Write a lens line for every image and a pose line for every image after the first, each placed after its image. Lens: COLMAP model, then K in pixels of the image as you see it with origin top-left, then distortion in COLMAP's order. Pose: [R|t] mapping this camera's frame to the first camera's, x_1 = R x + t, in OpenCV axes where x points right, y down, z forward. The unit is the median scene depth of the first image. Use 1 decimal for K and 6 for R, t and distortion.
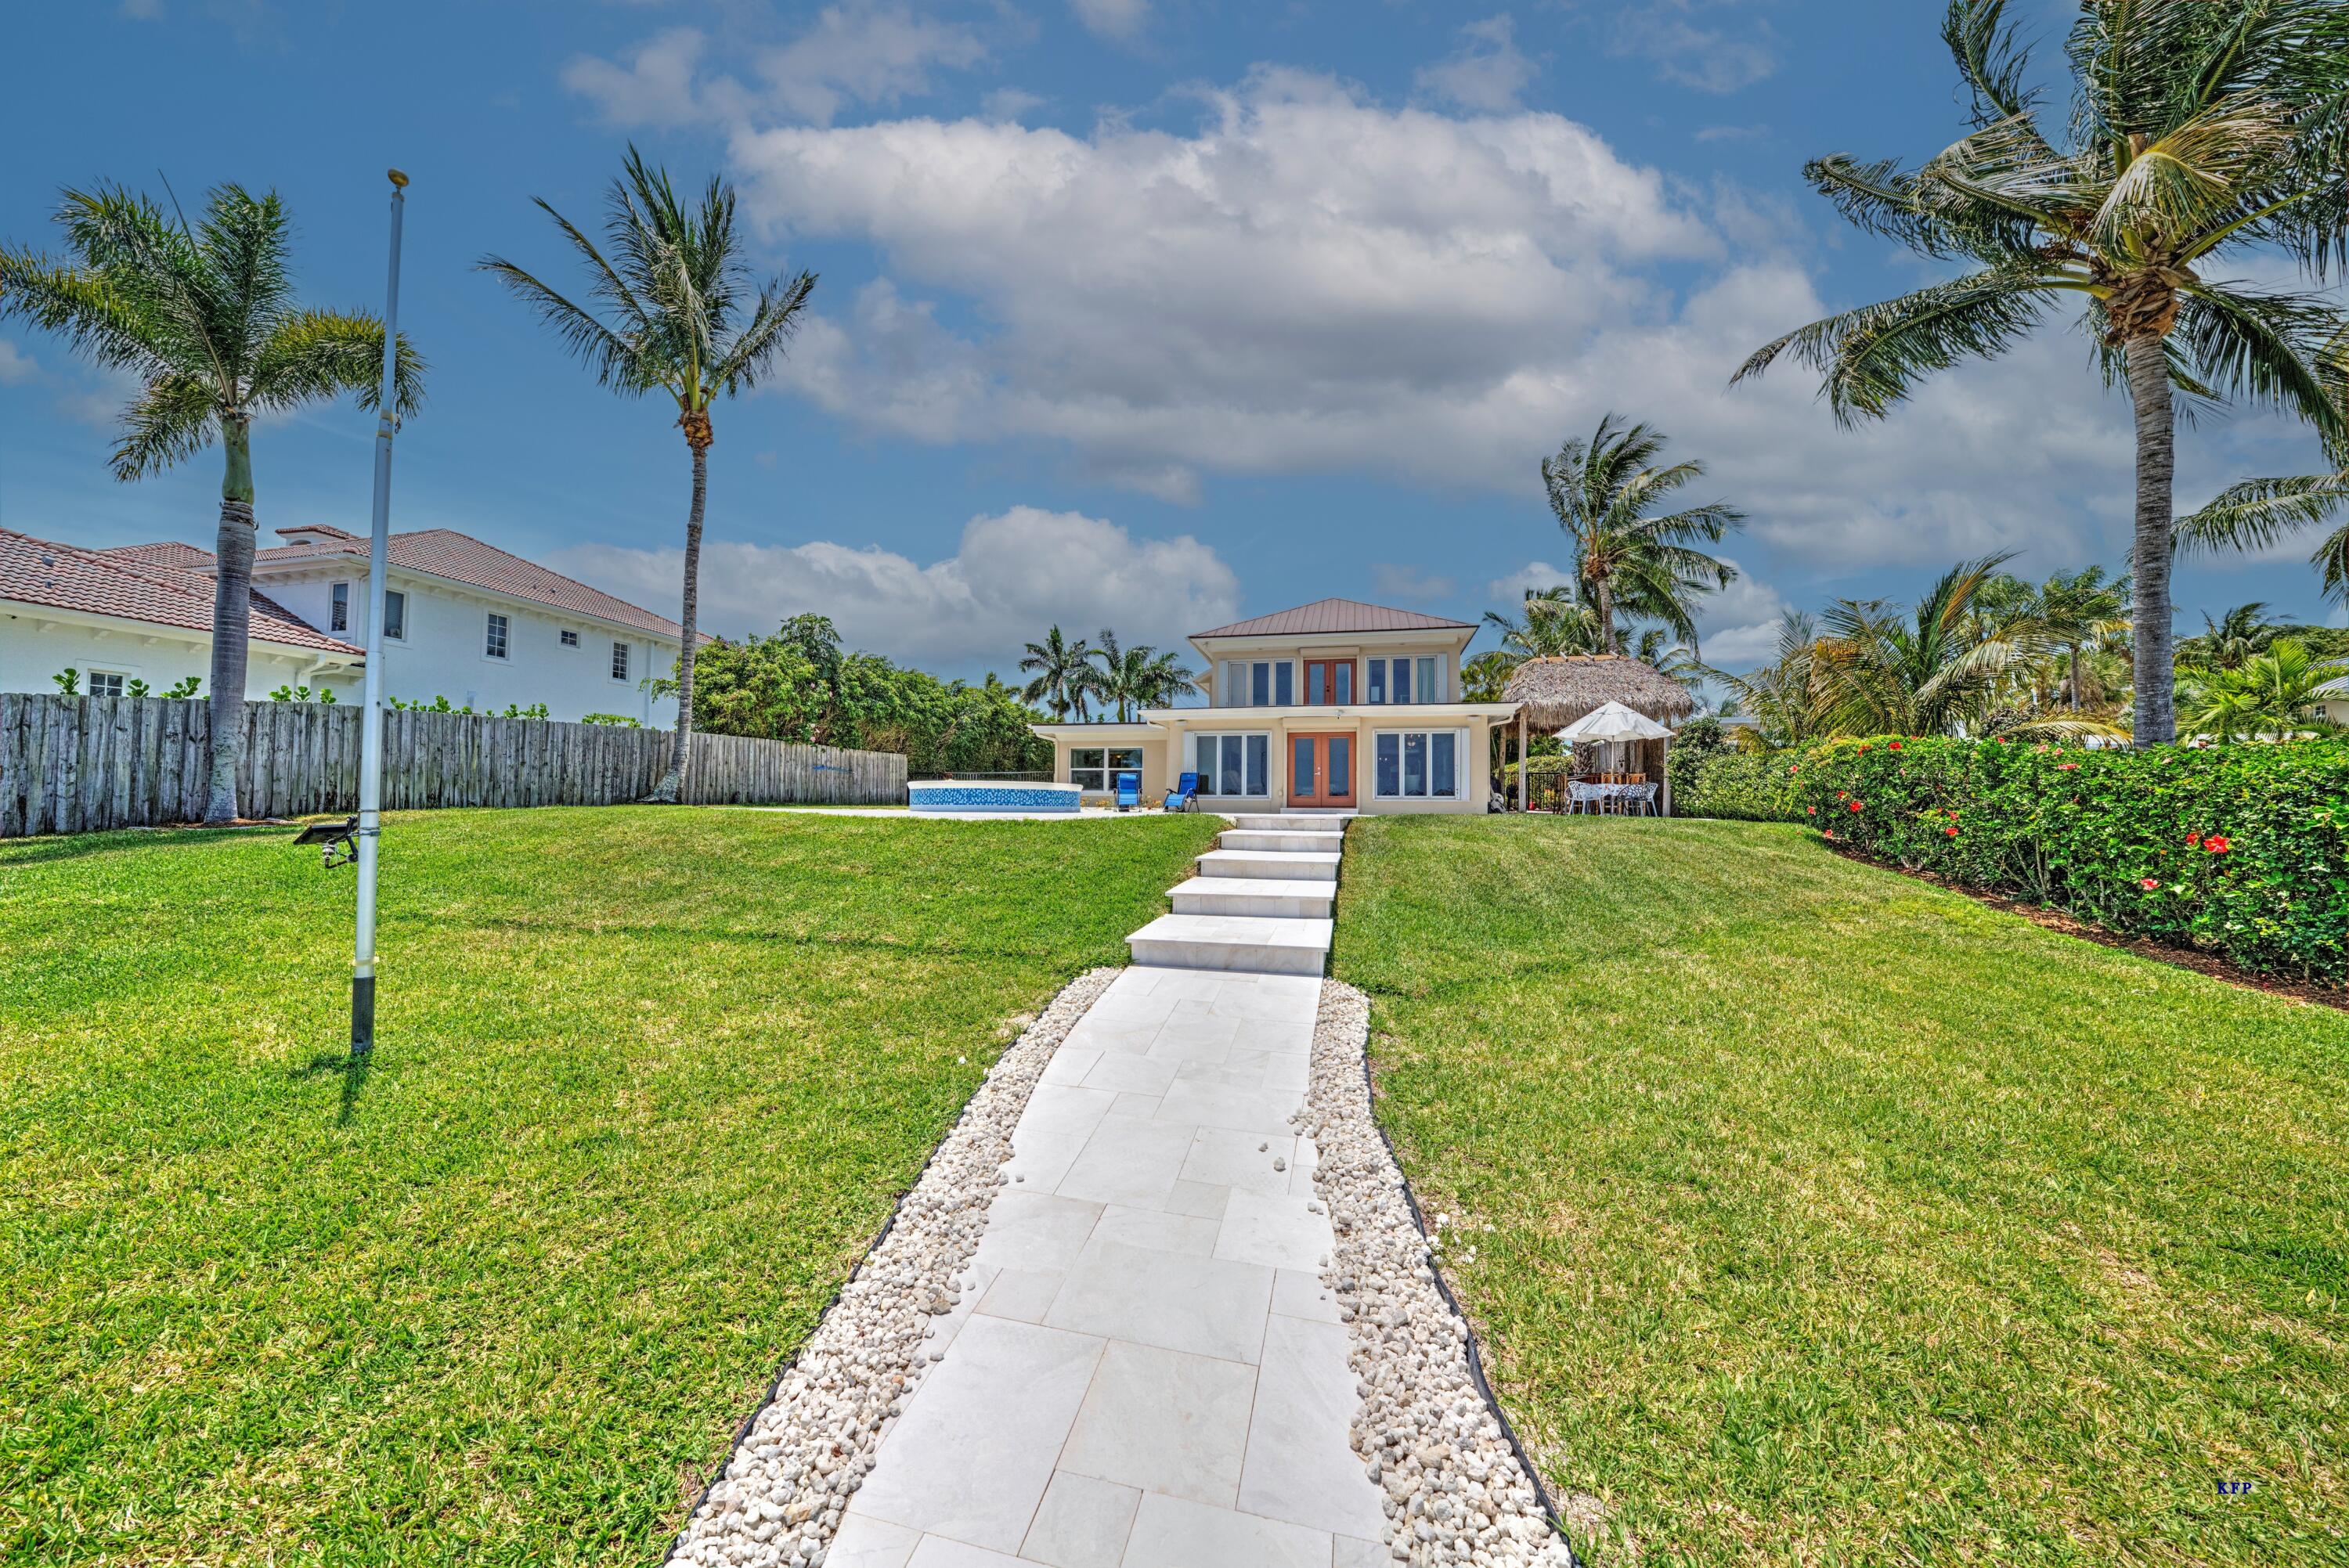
lens RADIAL K [[796.5, 0, 1174.5], [0, 796.5, 784.0], [0, 0, 1]] dist [-0.024642, -0.000005]
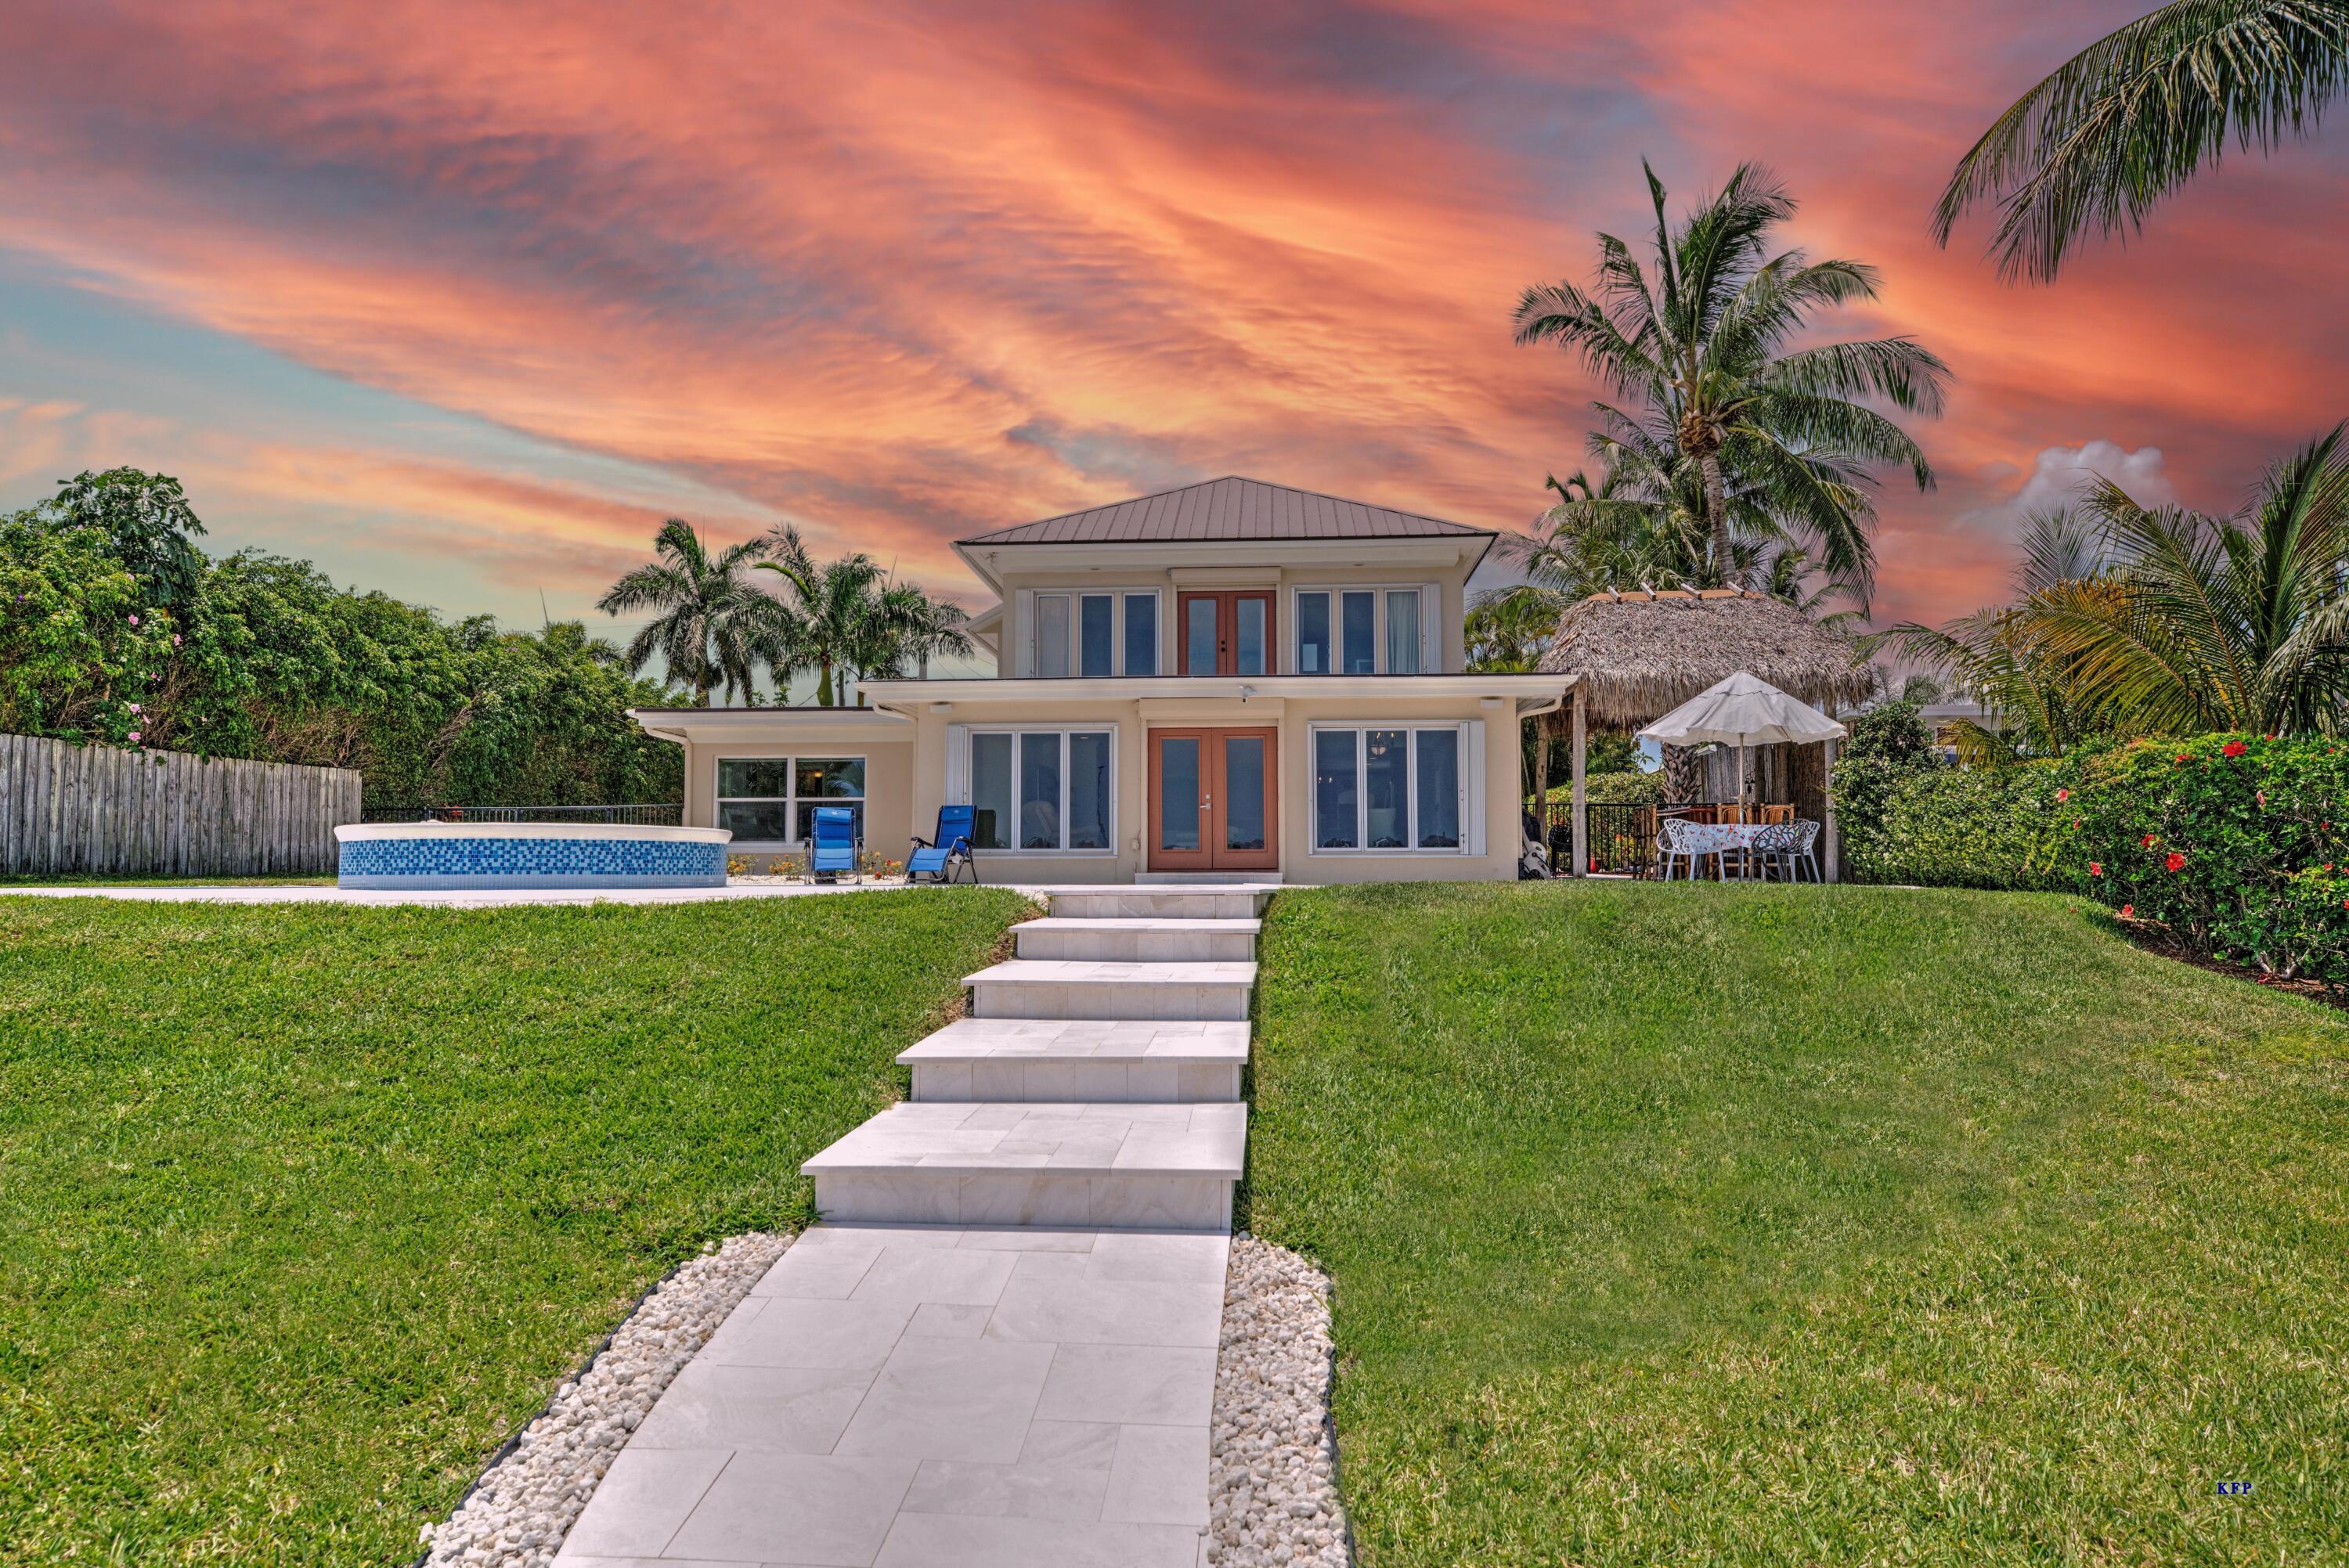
lens RADIAL K [[1504.2, 0, 1174.5], [0, 1504.2, 784.0], [0, 0, 1]] dist [0.029167, 0.000938]
pose [[0.987327, -0.000850, 0.158696, 0.003112], [0.005497, 0.999569, -0.028846, 0.000599], [-0.158603, 0.029353, 0.986906, 0.028738]]
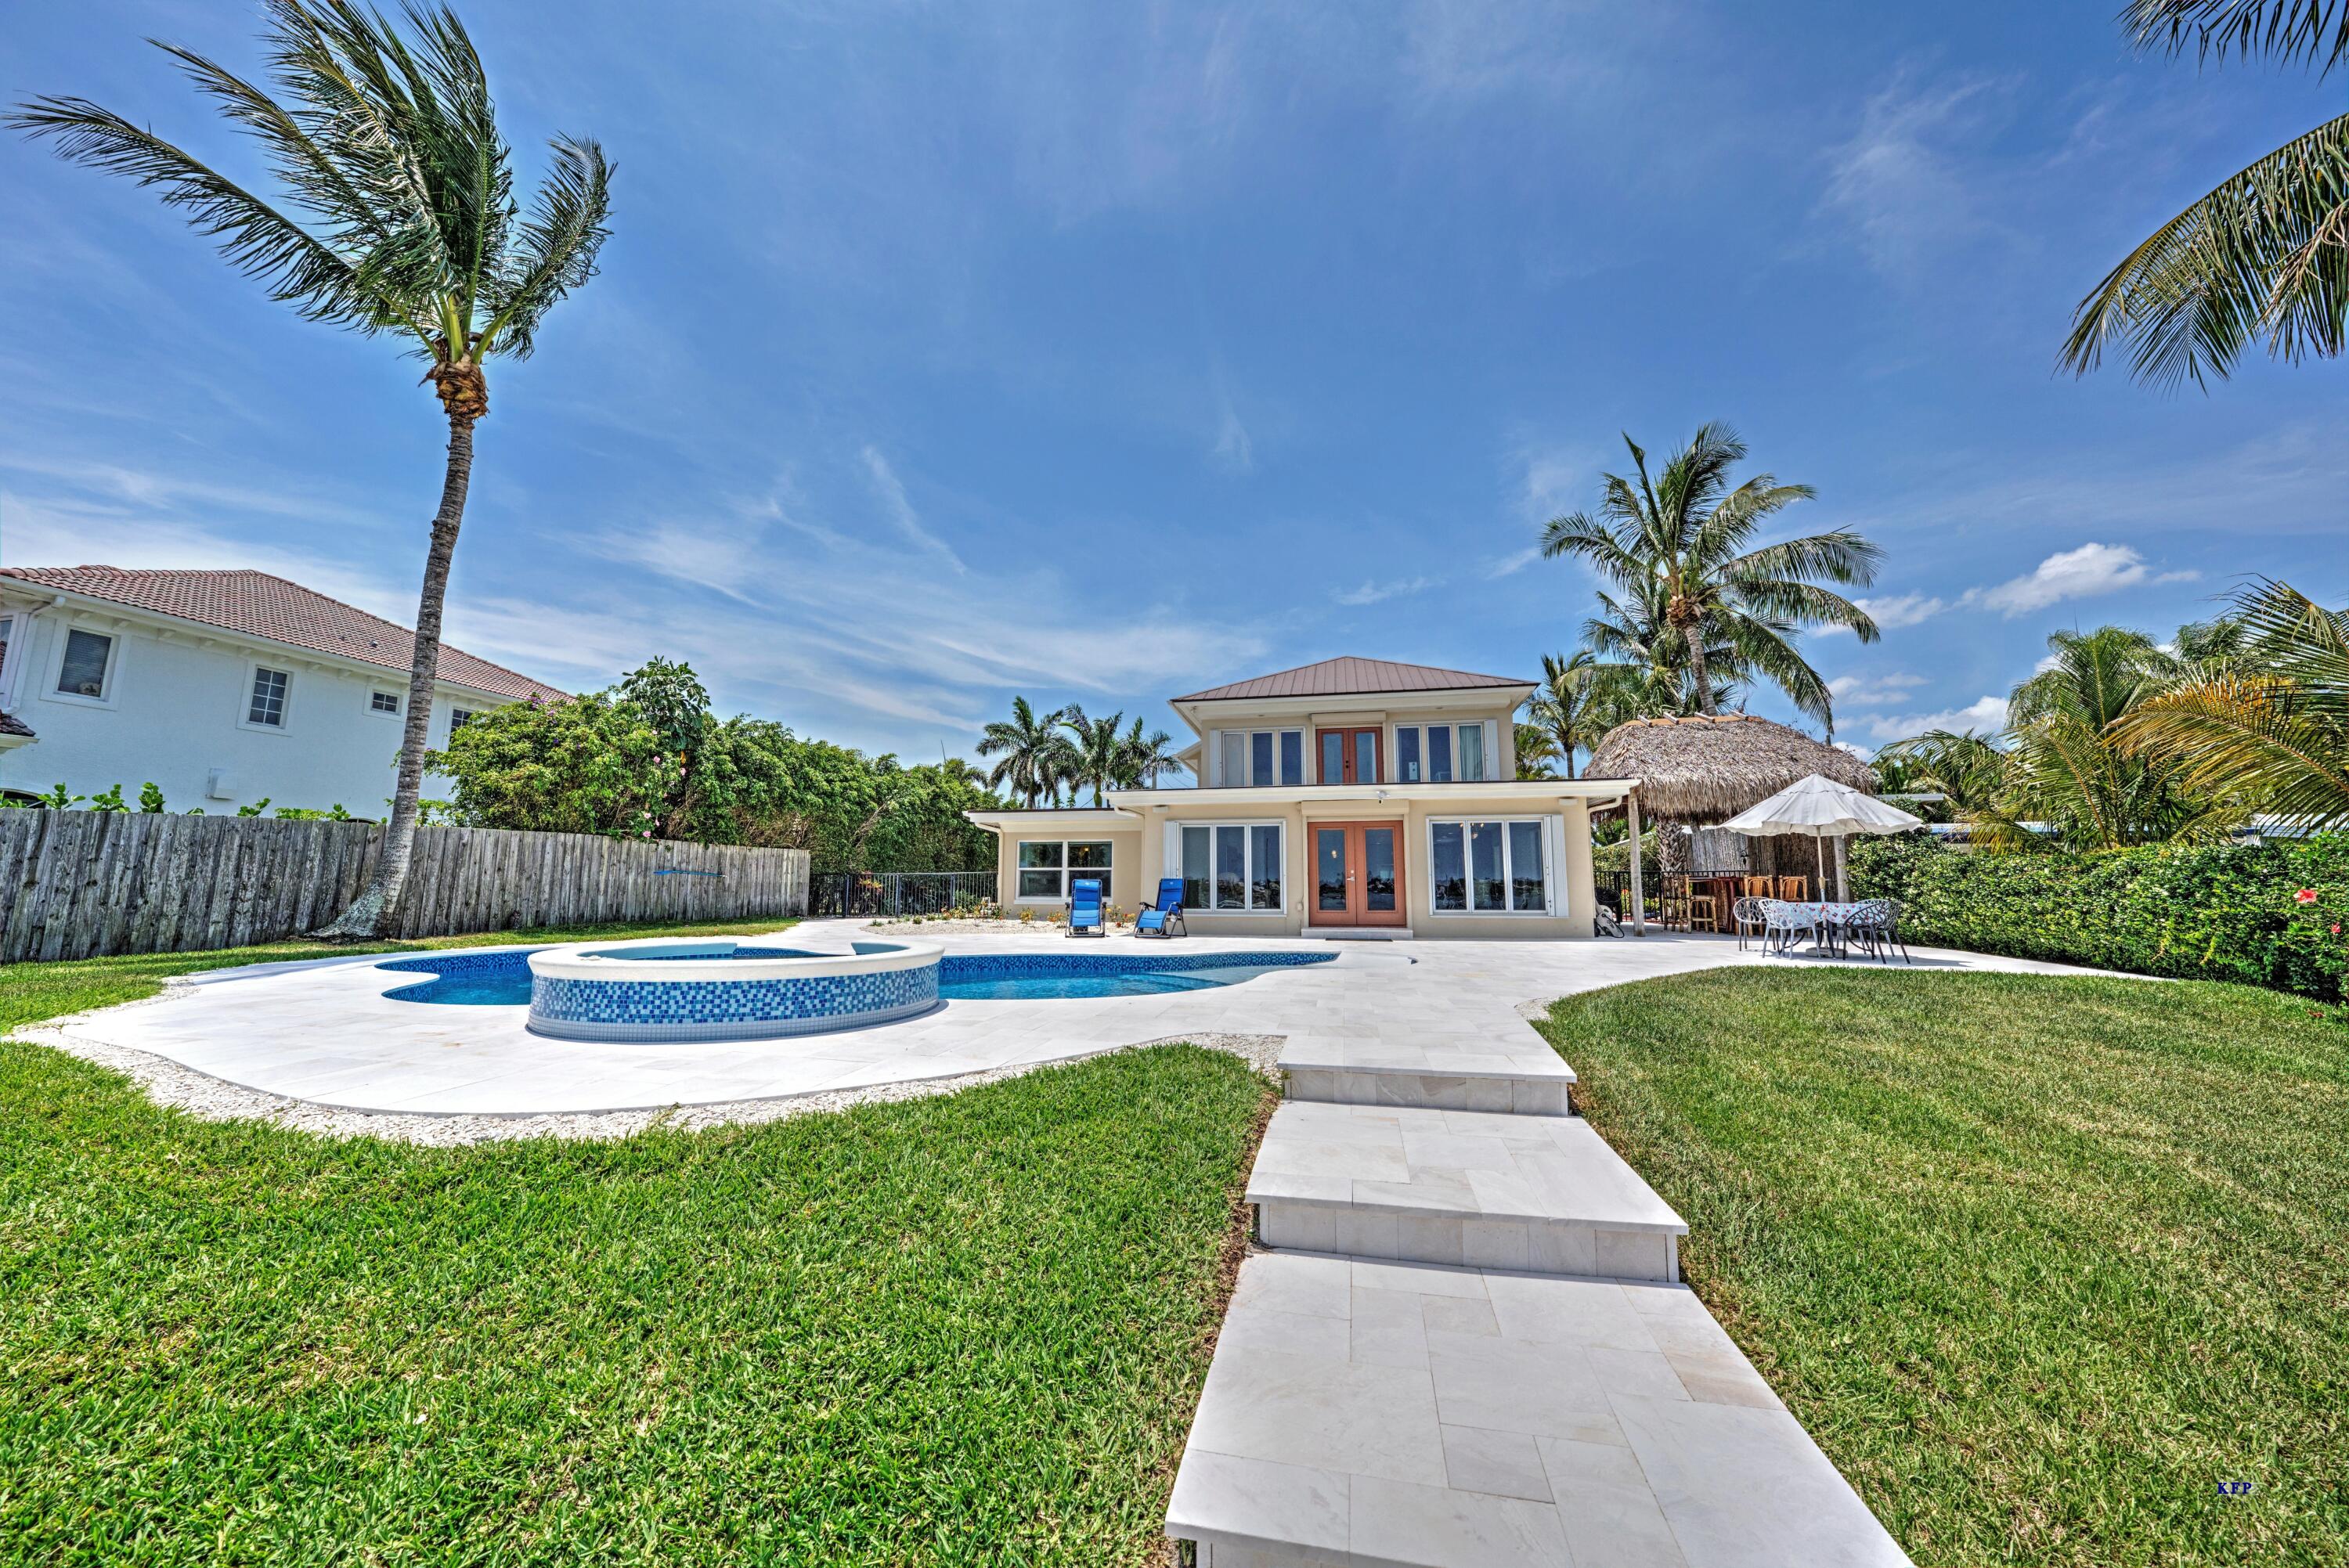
lens RADIAL K [[791.9, 0, 1174.5], [0, 791.9, 784.0], [0, 0, 1]] dist [0.000291, 0.000017]
pose [[0.999844, -0.003685, 0.017294, 0.009091], [0.005447, 0.994667, -0.102996, -0.026729], [-0.016822, 0.103074, 0.994531, 0.296301]]
